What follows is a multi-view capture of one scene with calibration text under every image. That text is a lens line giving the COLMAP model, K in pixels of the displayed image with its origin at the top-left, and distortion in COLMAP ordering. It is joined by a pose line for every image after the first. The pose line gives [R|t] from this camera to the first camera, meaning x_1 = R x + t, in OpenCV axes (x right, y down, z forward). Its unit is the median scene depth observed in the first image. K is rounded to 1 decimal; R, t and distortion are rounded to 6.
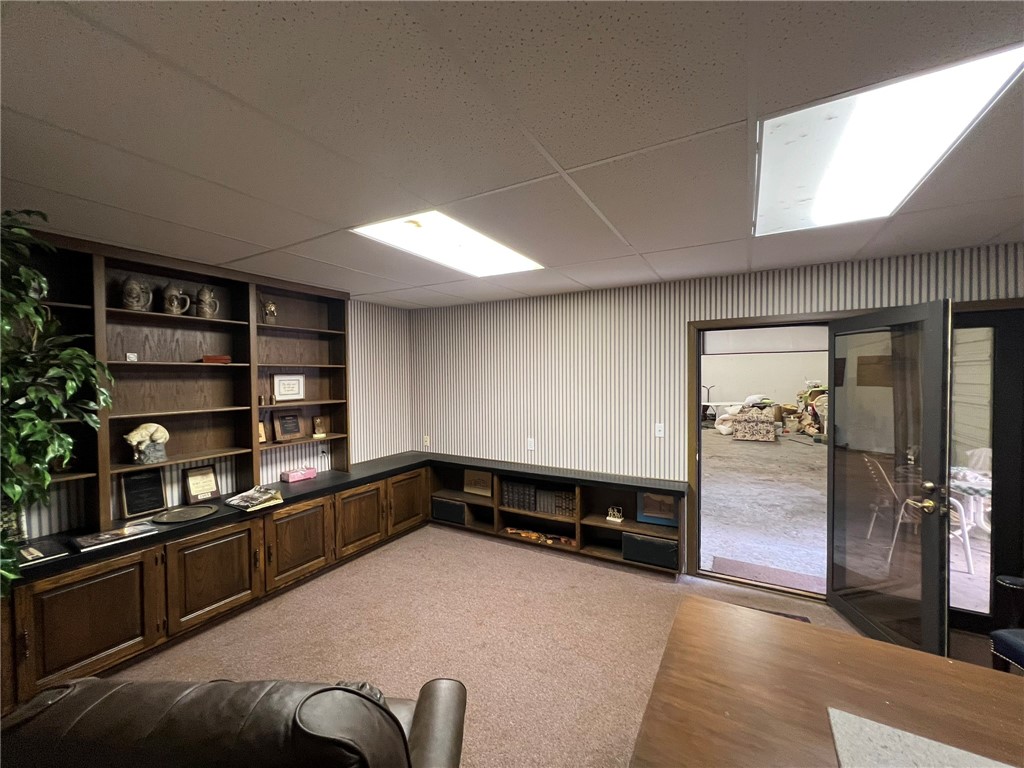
lens RADIAL K [[416.5, 0, 512.0], [0, 416.5, 384.0], [0, 0, 1]] dist [0.000891, 0.000208]
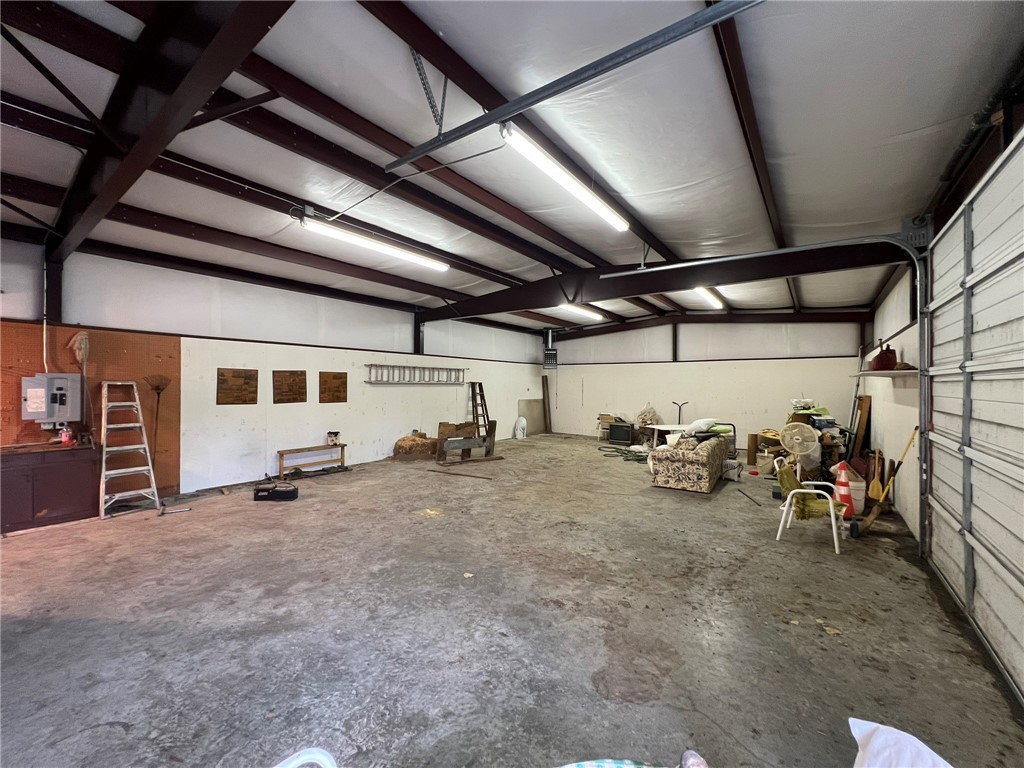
lens RADIAL K [[416.5, 0, 512.0], [0, 416.5, 384.0], [0, 0, 1]] dist [0.000891, 0.000208]
pose [[0.992835, 0.014837, -0.118569, 1.136273], [-0.016964, 0.999712, -0.016947, -0.046827], [0.118284, 0.018837, 0.992801, 0.891970]]
